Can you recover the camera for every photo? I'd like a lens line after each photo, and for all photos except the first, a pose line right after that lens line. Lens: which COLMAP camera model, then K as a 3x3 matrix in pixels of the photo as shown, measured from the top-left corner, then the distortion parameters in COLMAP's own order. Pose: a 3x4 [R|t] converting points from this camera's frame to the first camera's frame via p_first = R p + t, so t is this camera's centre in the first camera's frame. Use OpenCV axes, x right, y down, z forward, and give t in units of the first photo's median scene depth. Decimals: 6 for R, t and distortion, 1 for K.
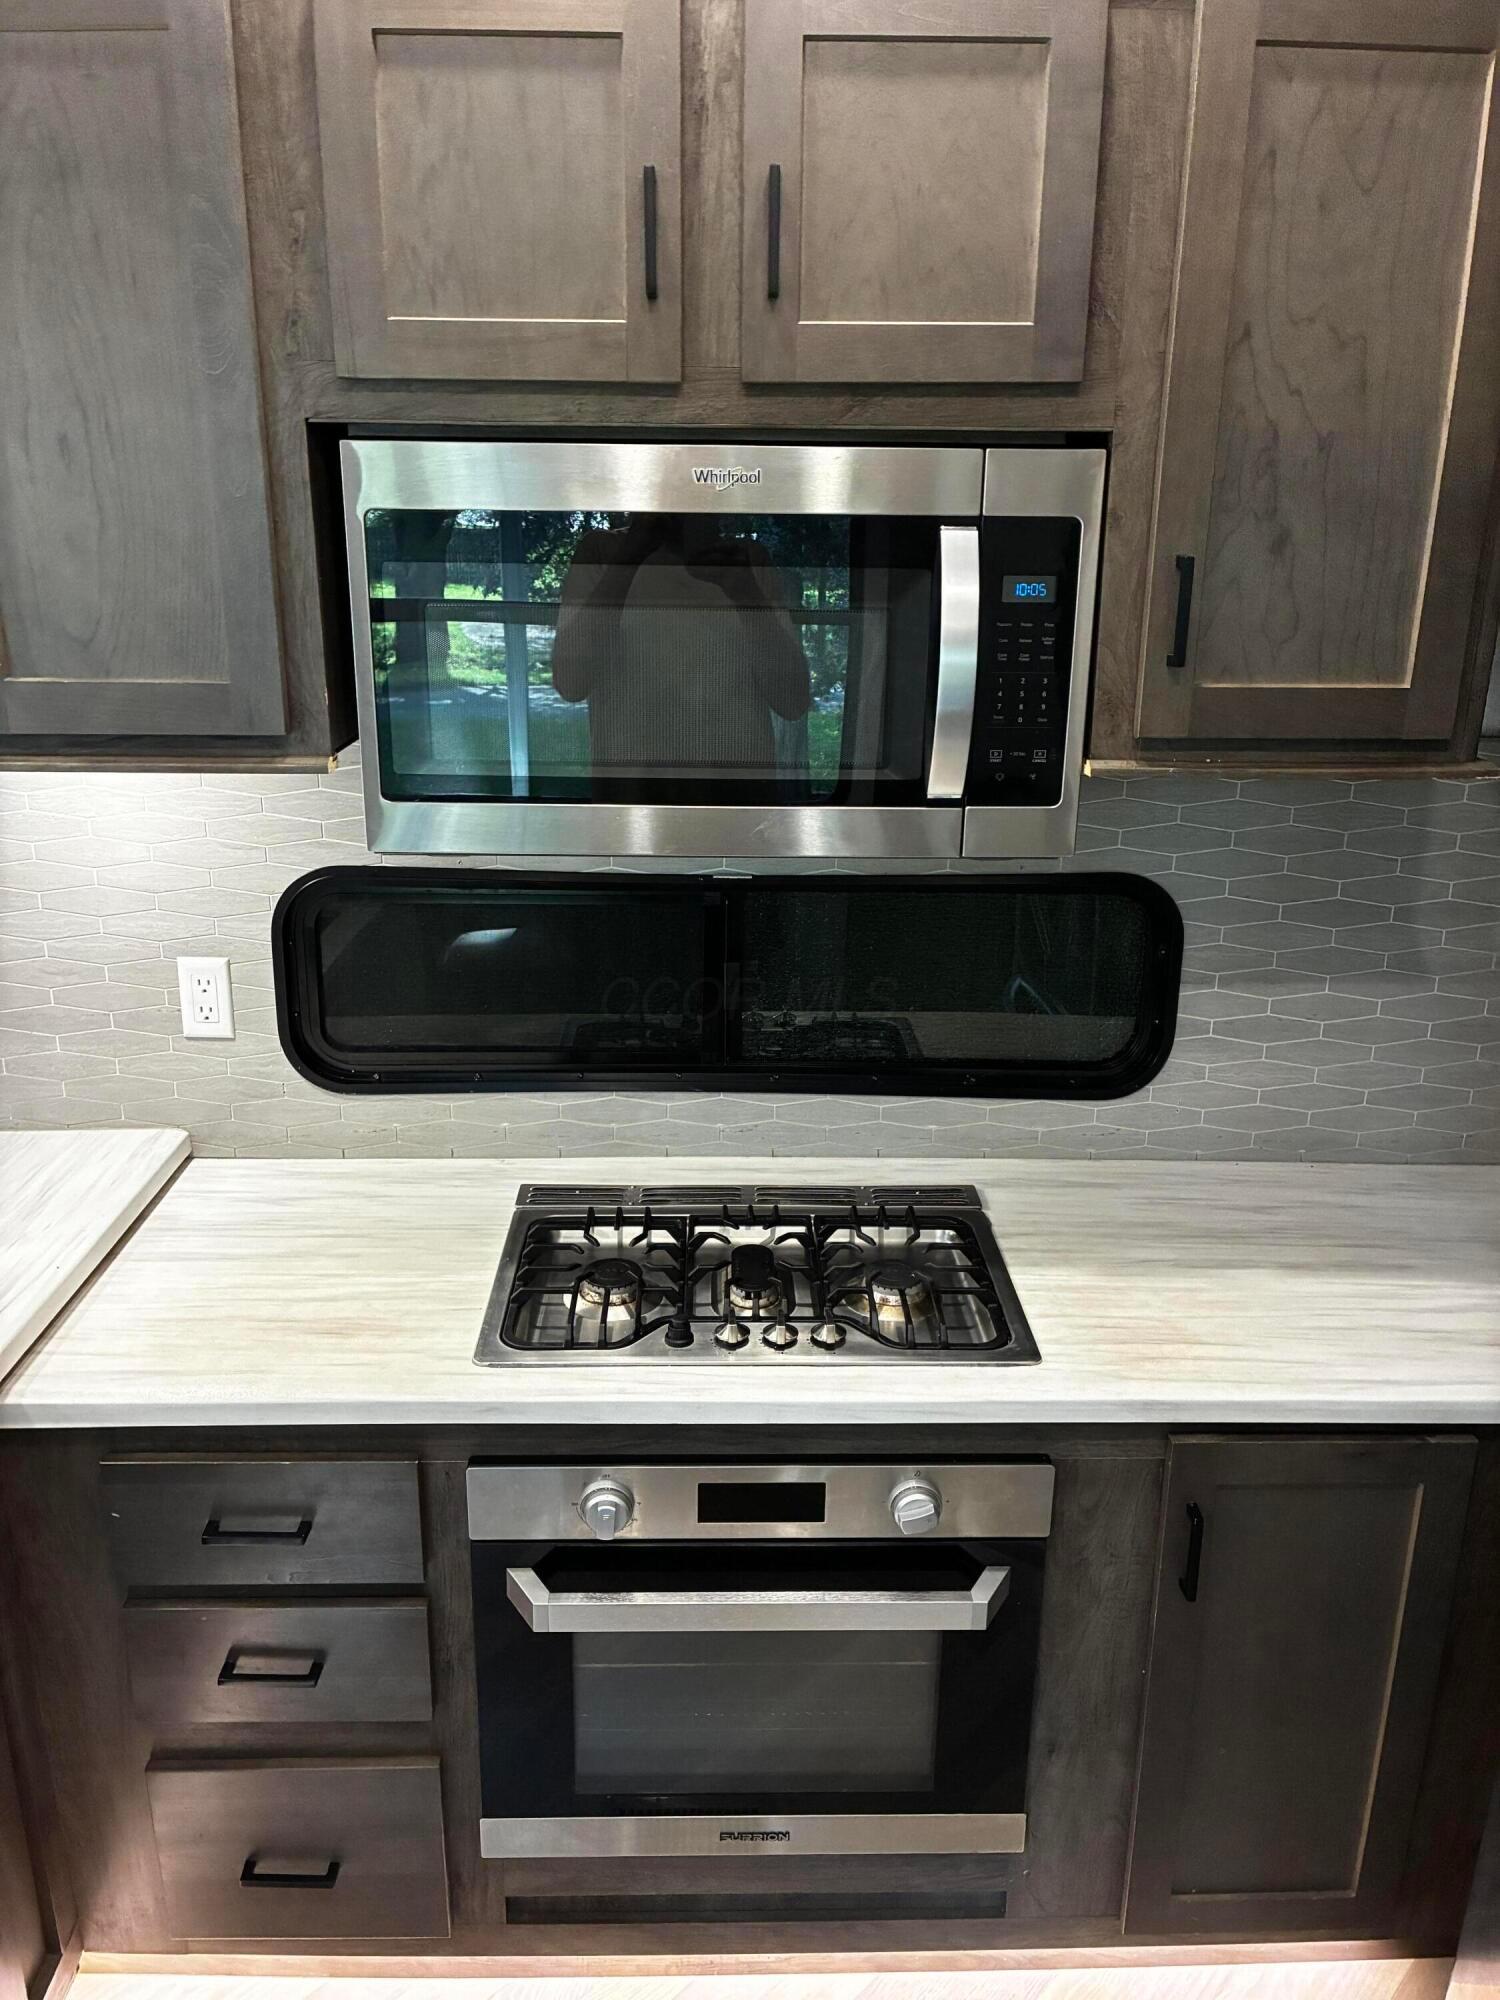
lens RADIAL K [[1524.2, 0, 745.4], [0, 1524.2, 995.8], [0, 0, 1]] dist [0.040159, -0.052381]
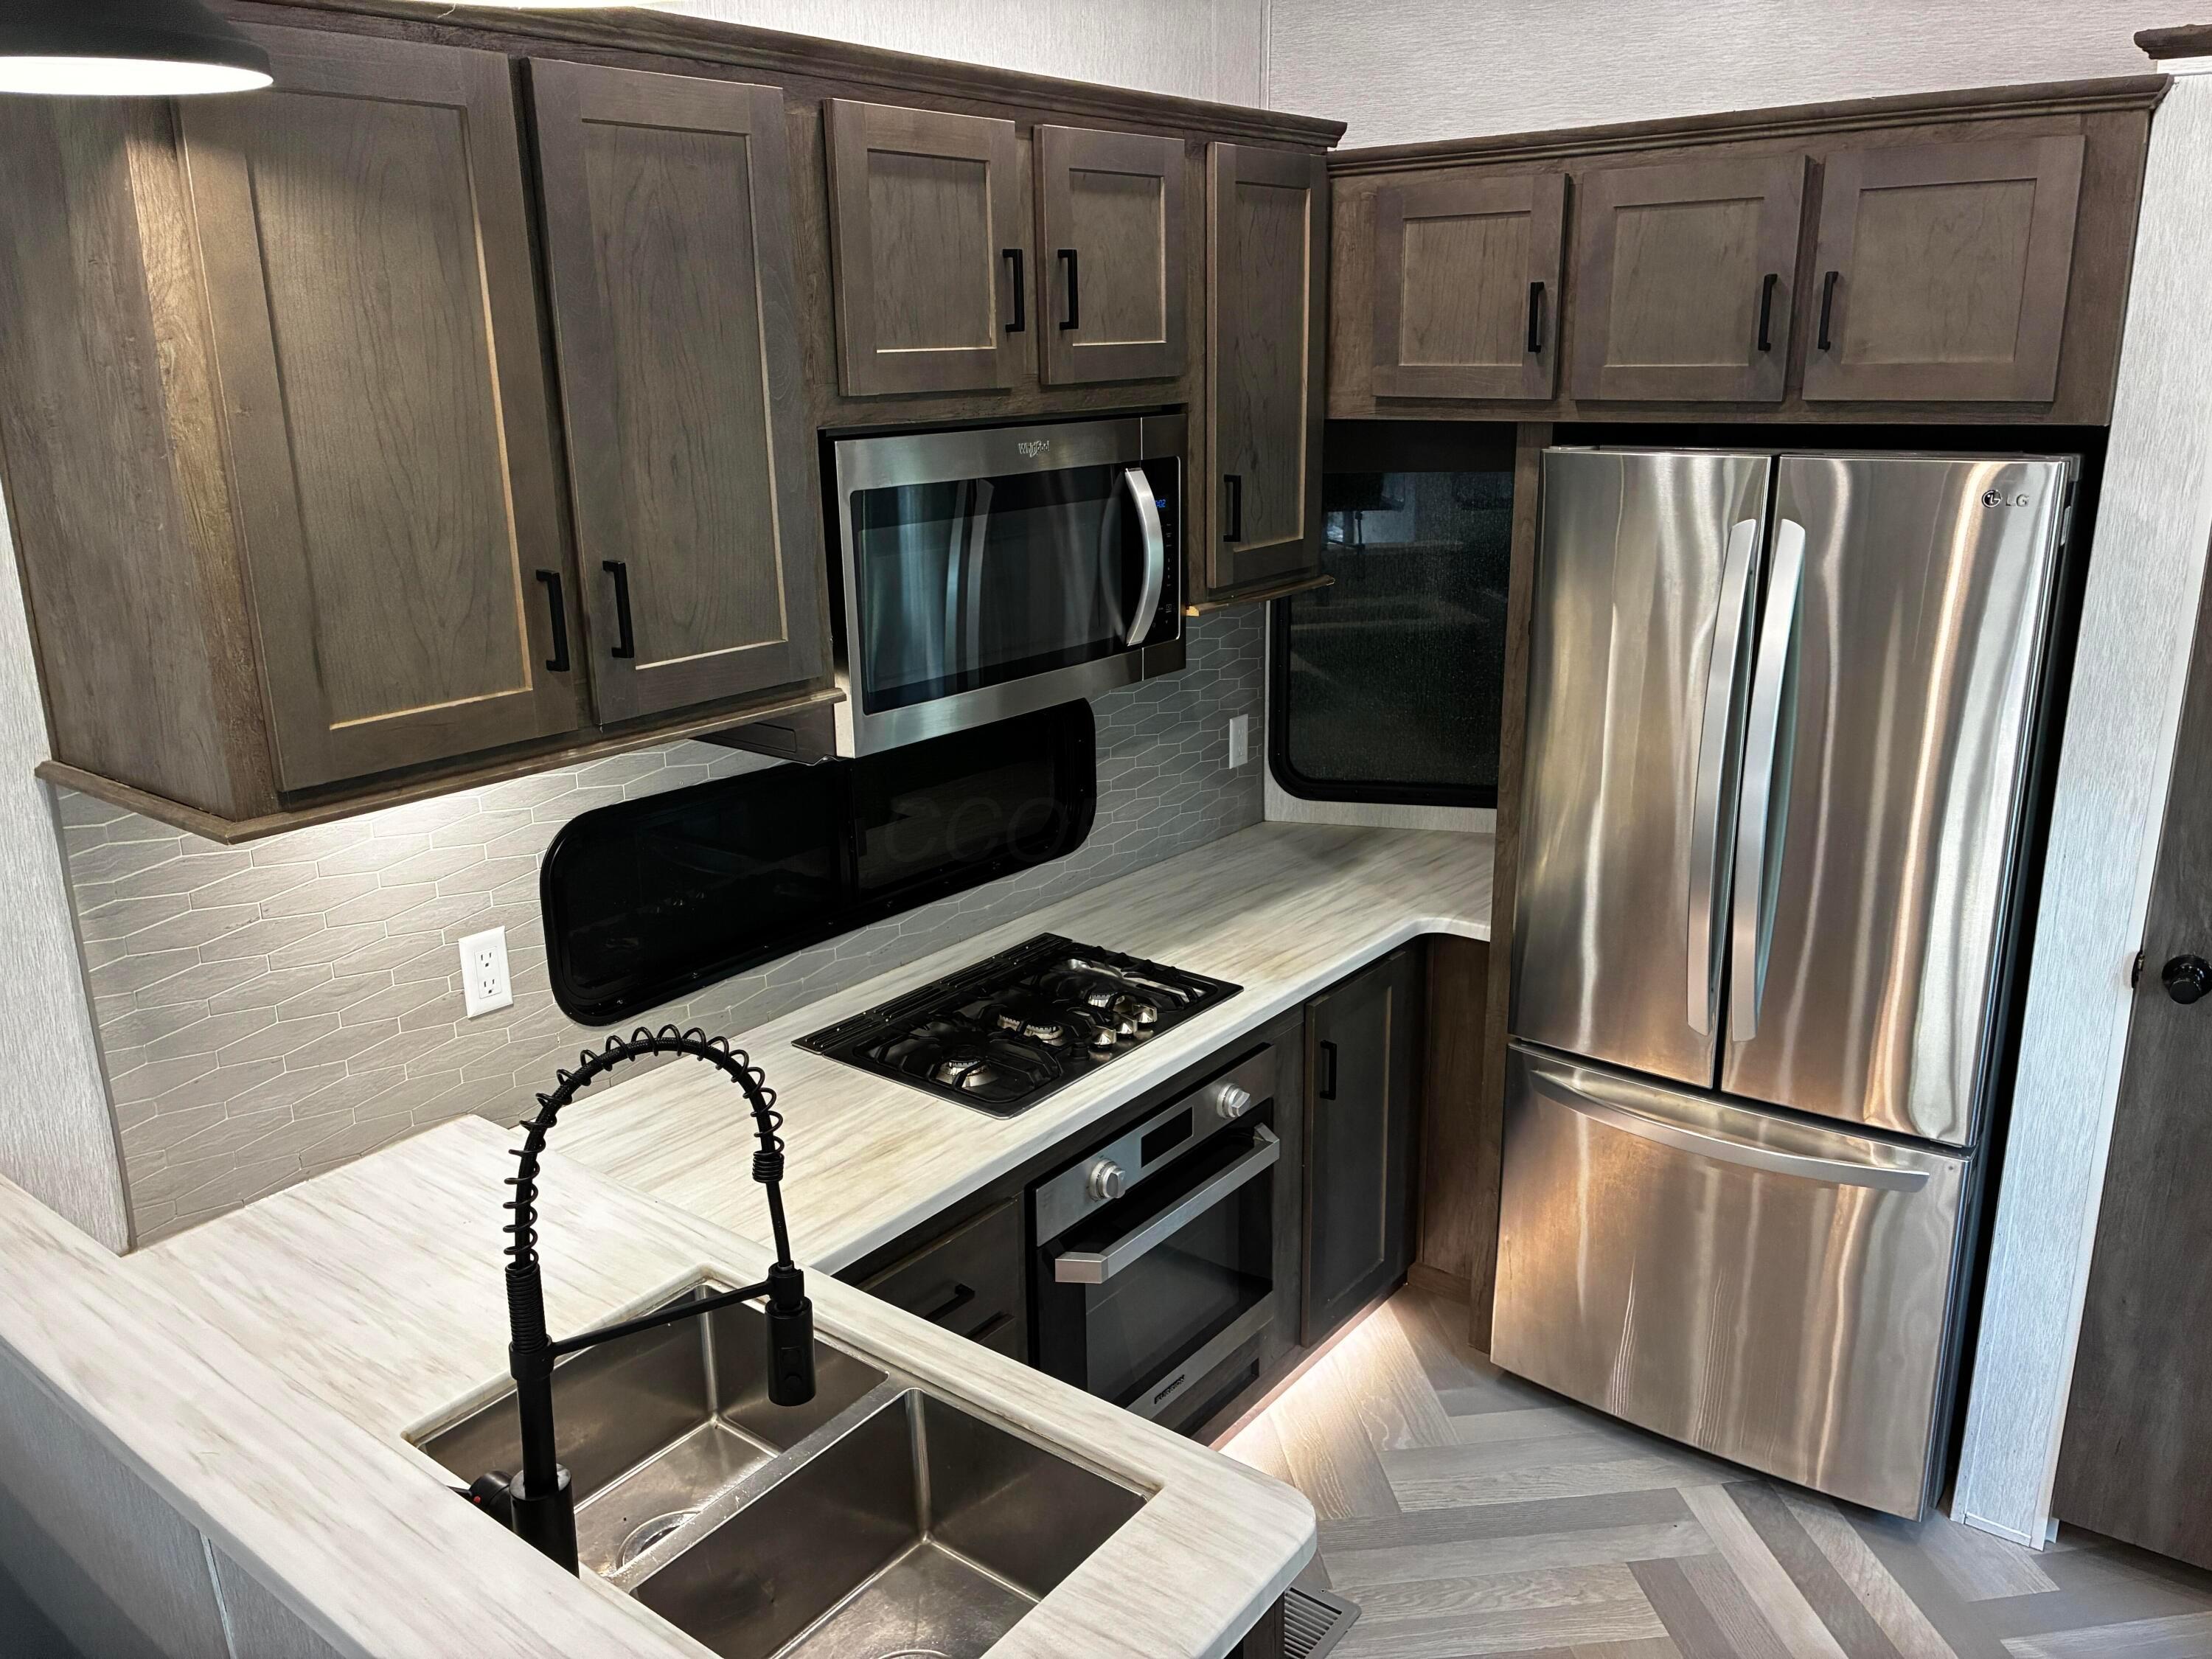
lens RADIAL K [[1685.8, 0, 1087.0], [0, 1685.8, 825.0], [0, 0, 1]] dist [0.040159, -0.052381]
pose [[0.640499, -0.235737, 0.730883, -1.131645], [0.257045, 0.962634, 0.085228, -0.108270], [-0.723664, 0.133281, 0.677161, -0.066511]]
